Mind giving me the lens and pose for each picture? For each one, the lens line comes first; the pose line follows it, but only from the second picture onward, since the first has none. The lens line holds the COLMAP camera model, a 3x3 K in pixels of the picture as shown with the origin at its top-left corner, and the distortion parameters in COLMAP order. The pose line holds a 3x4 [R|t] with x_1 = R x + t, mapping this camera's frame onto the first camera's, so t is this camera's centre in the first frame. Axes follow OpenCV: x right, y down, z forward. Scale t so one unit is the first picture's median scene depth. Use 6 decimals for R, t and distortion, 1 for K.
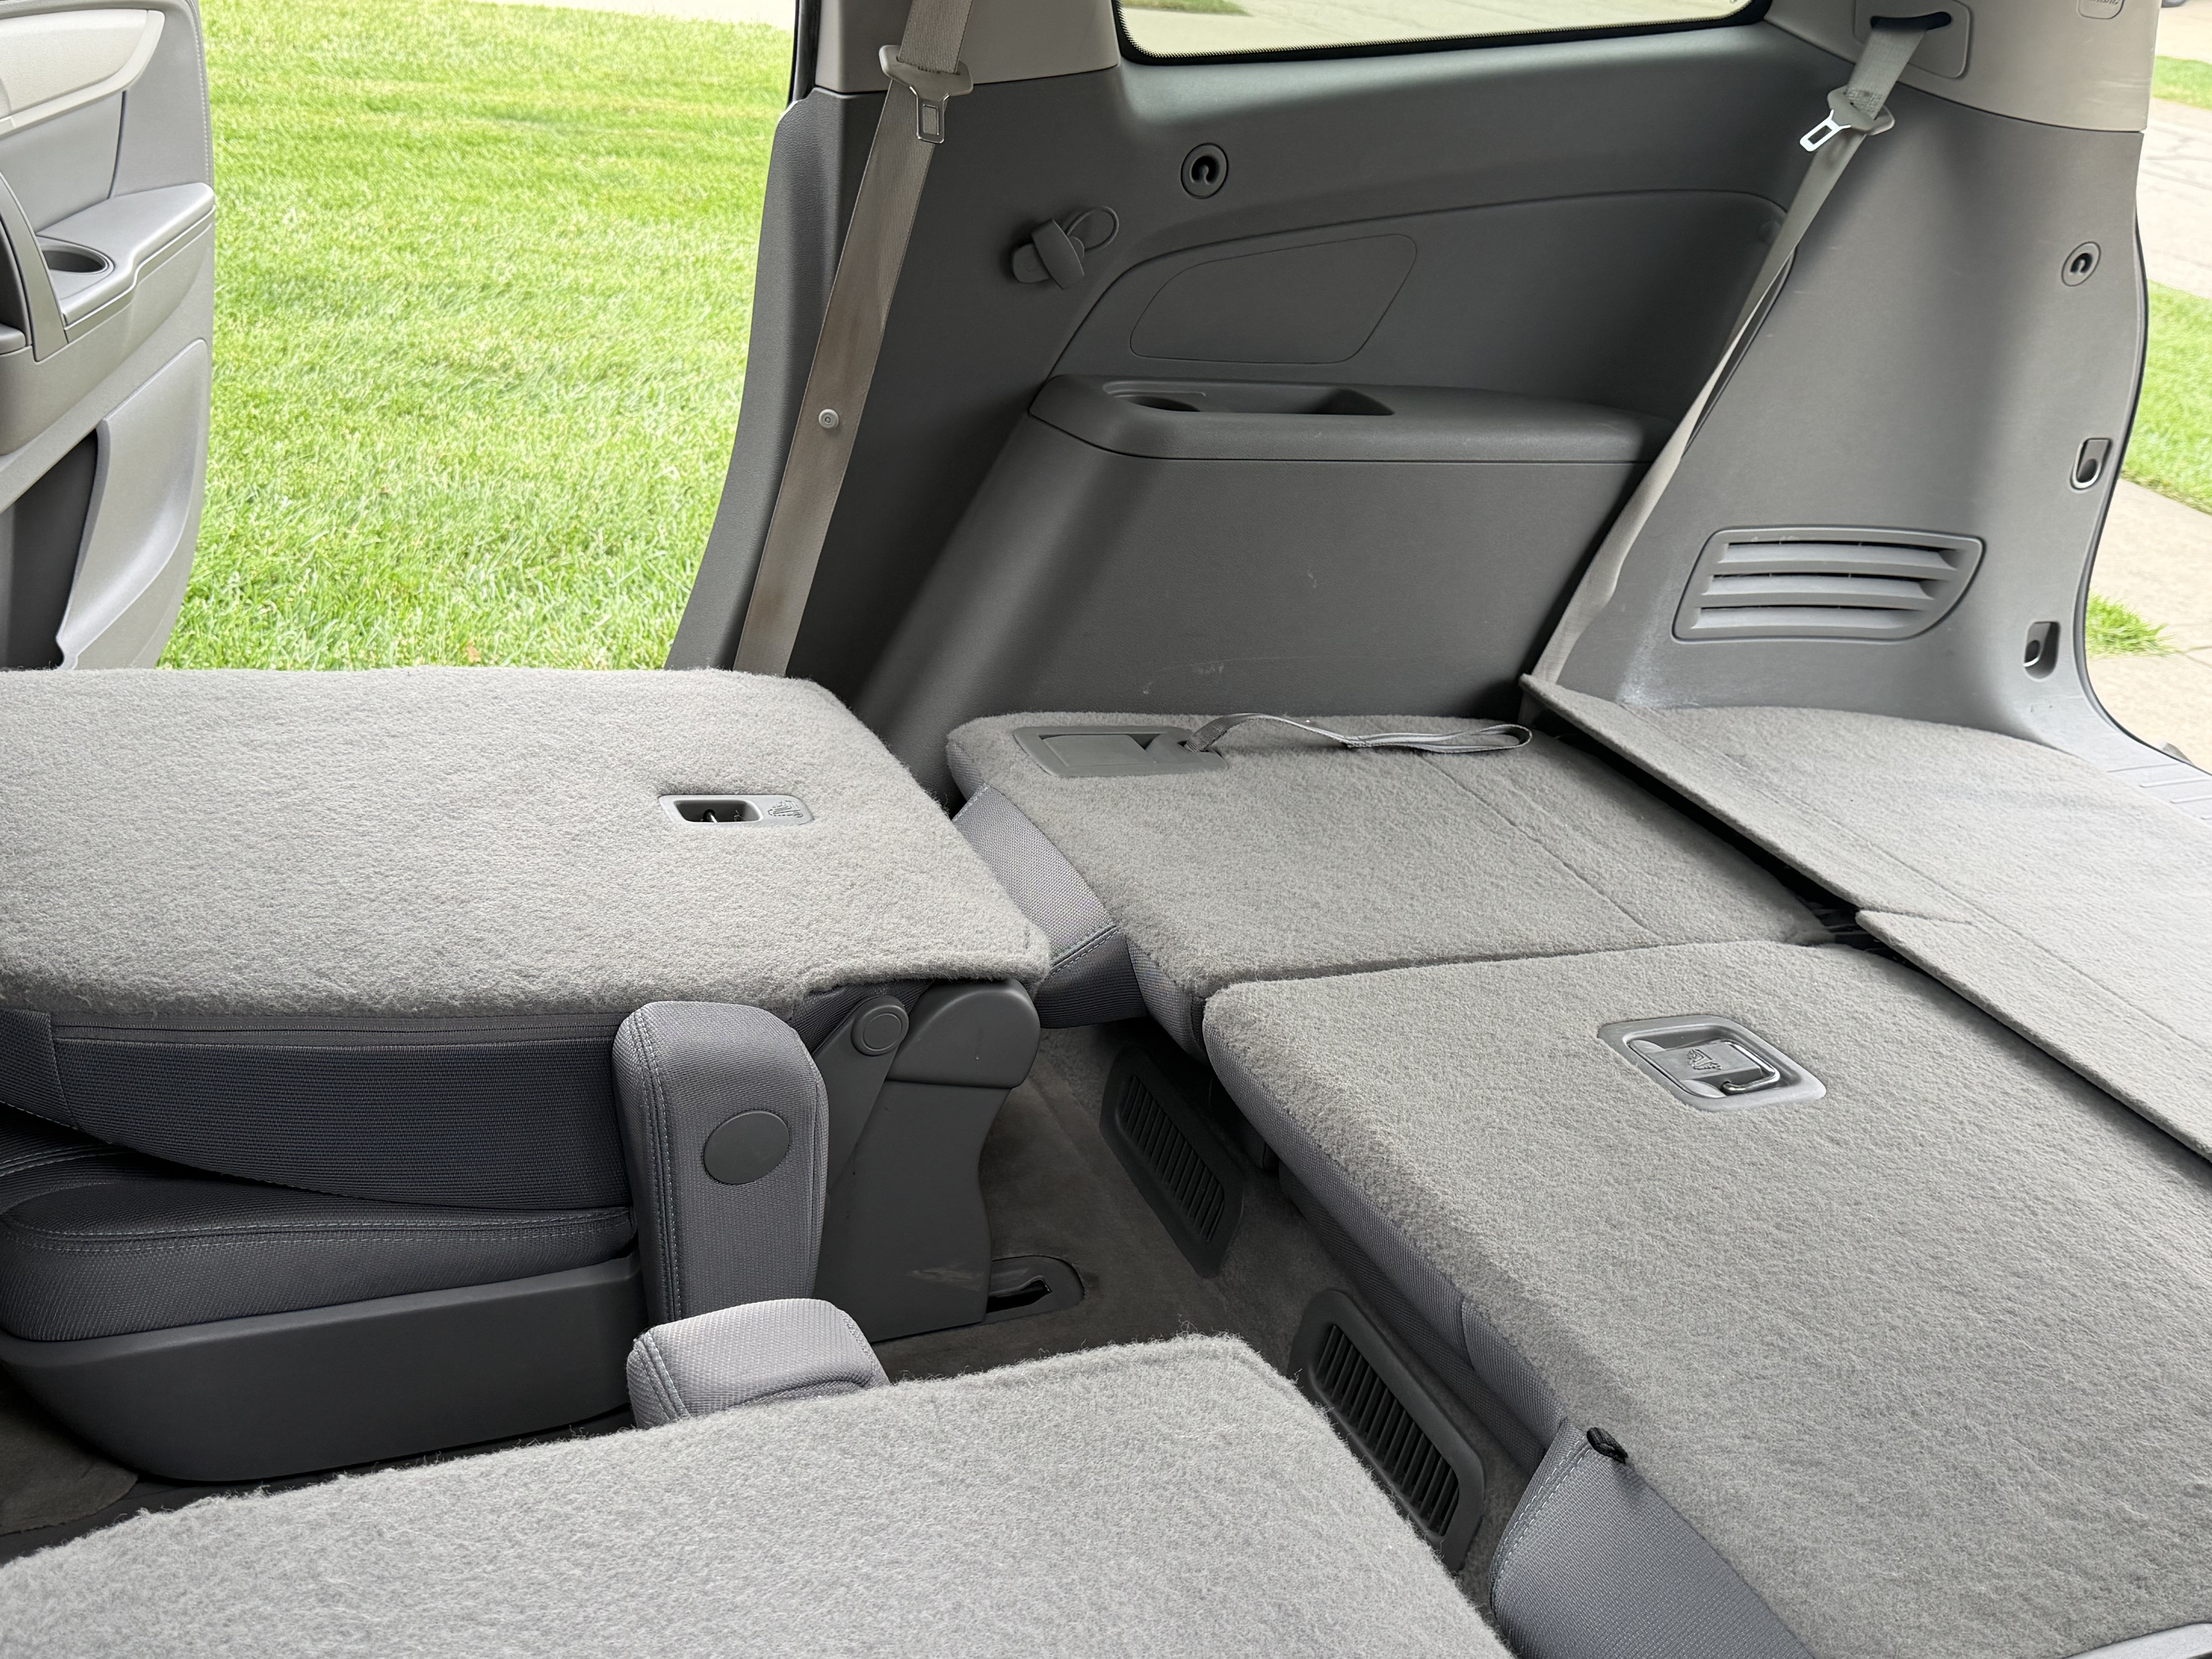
lens RADIAL K [[2130.2, 0, 1106.0], [0, 2130.2, 829.5], [0, 0, 1]] dist [0.200574, -0.411196]
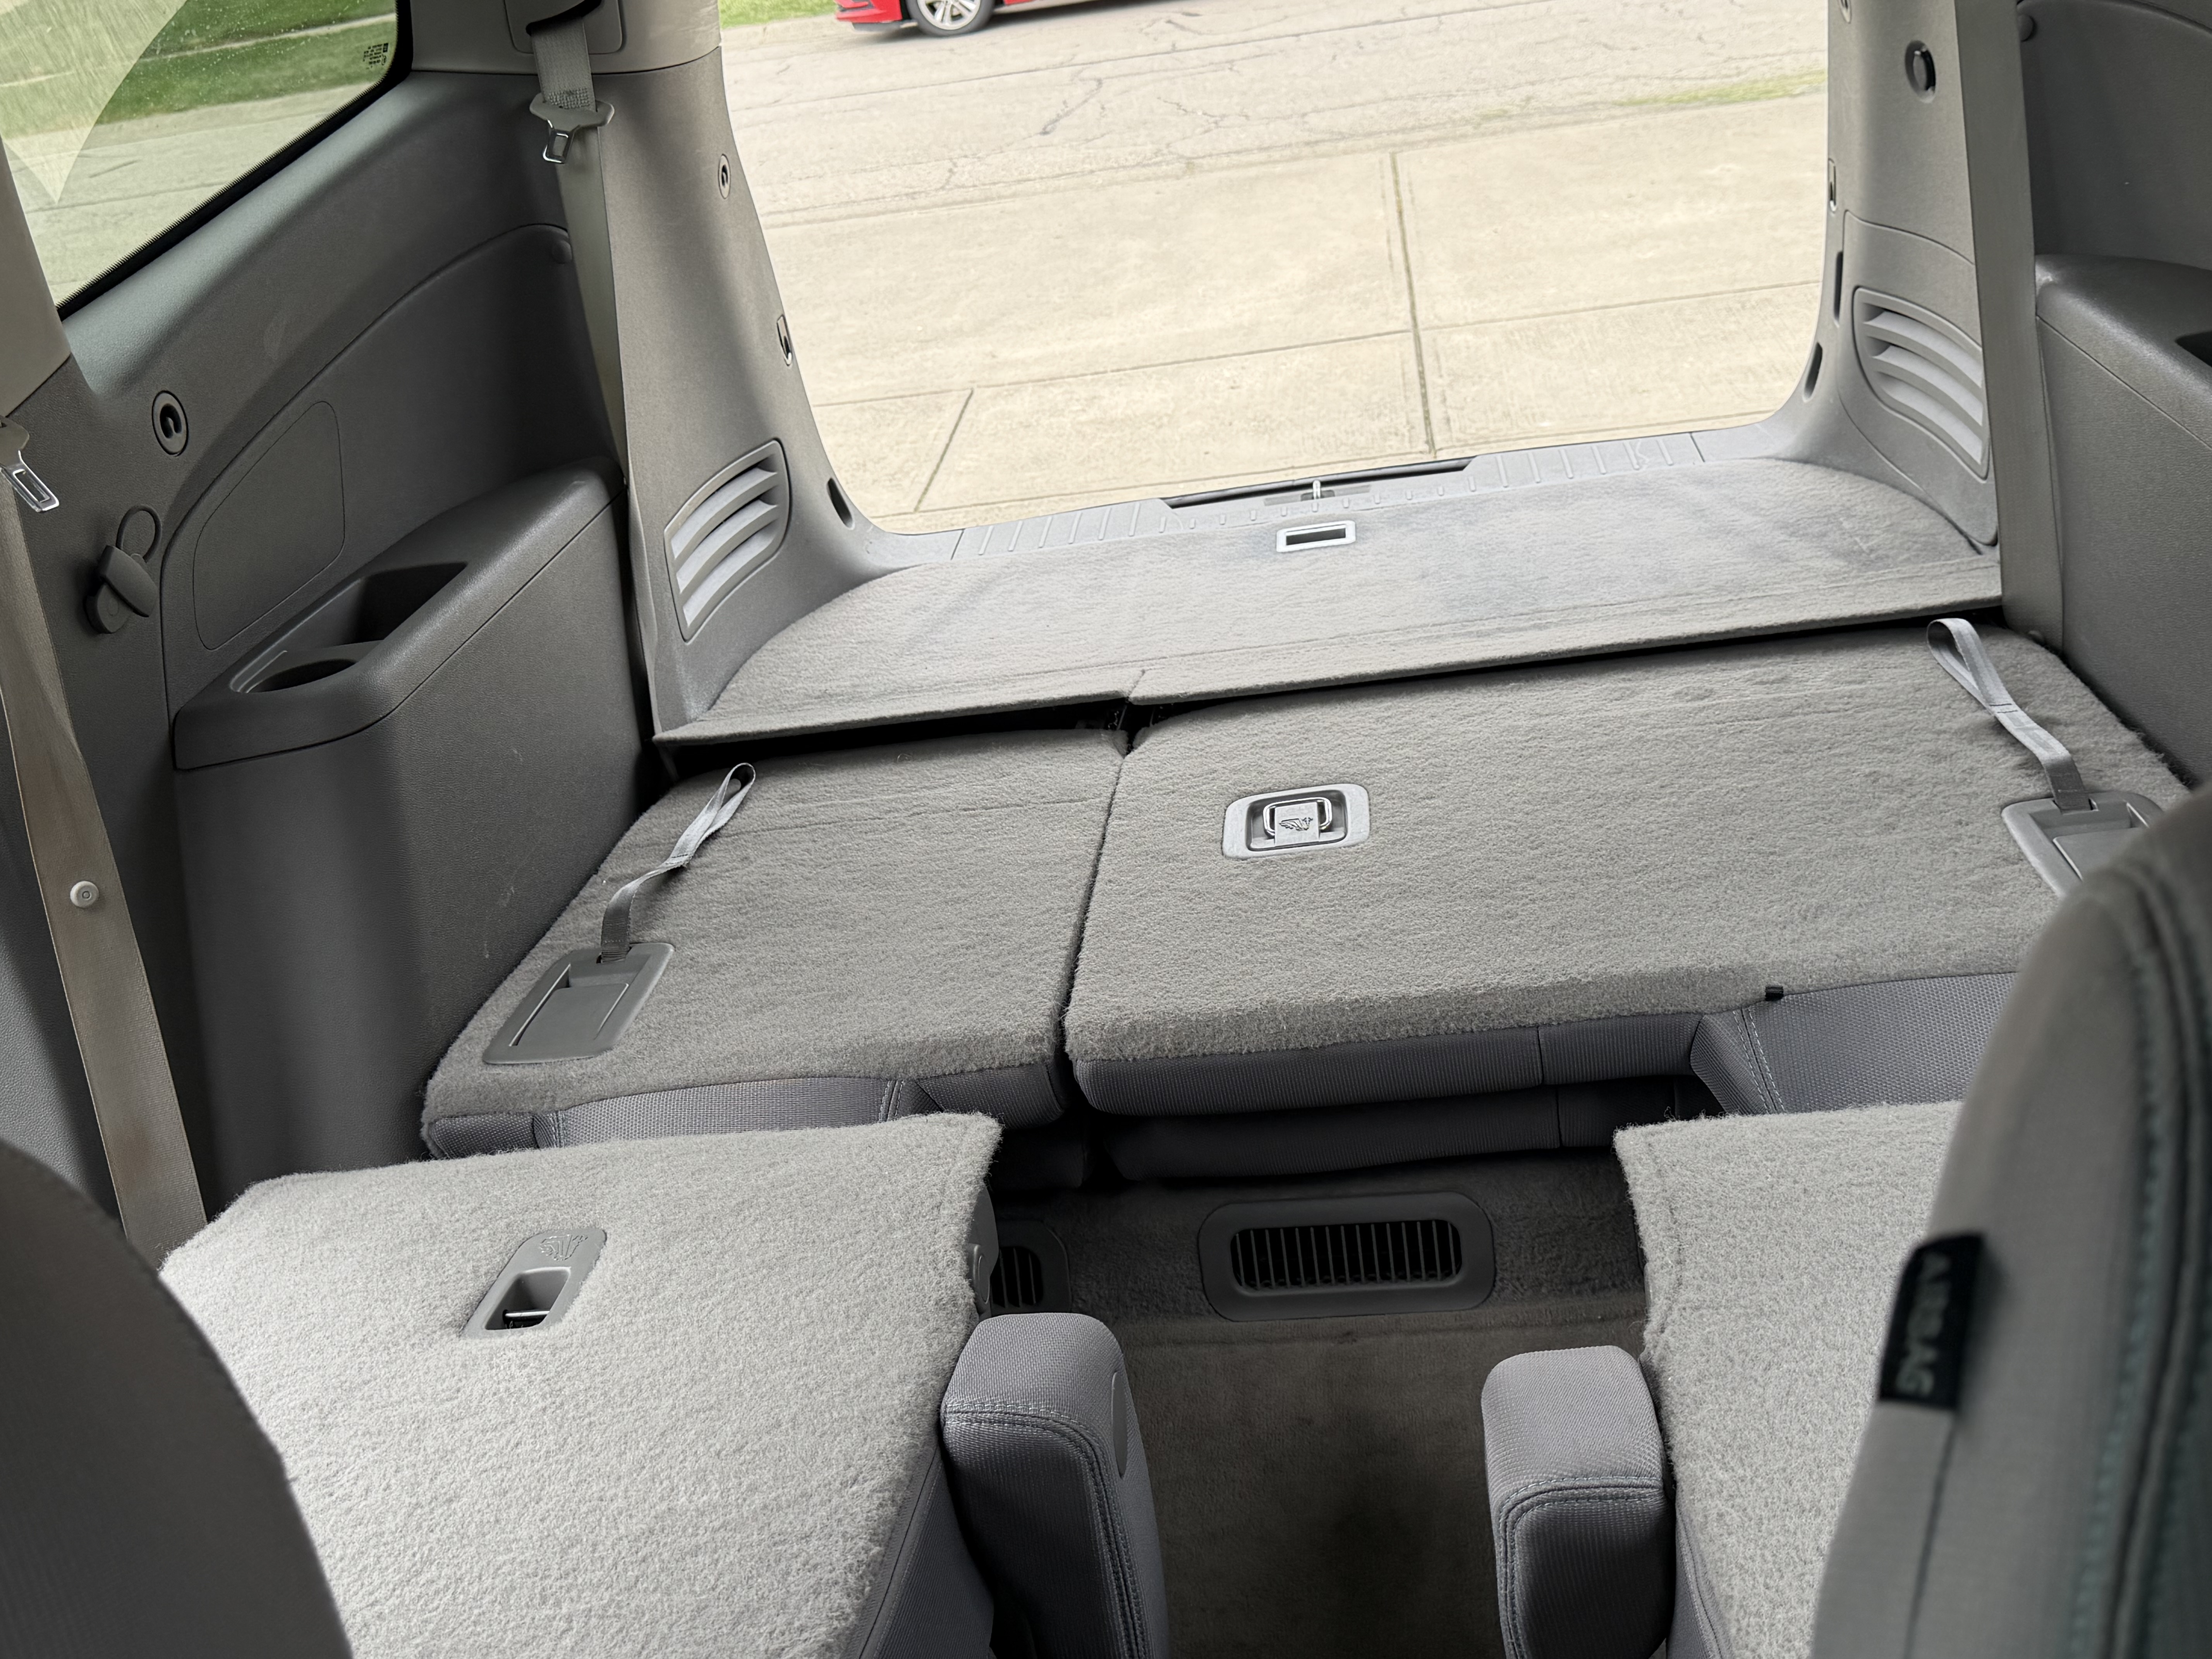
lens RADIAL K [[2130.2, 0, 1106.0], [0, 2130.2, 829.5], [0, 0, 1]] dist [0.200574, -0.411196]
pose [[0.491056, -0.566524, 0.661752, -0.416802], [0.572220, 0.782549, 0.245319, -0.179299], [-0.656832, 0.258202, 0.708451, 0.204830]]
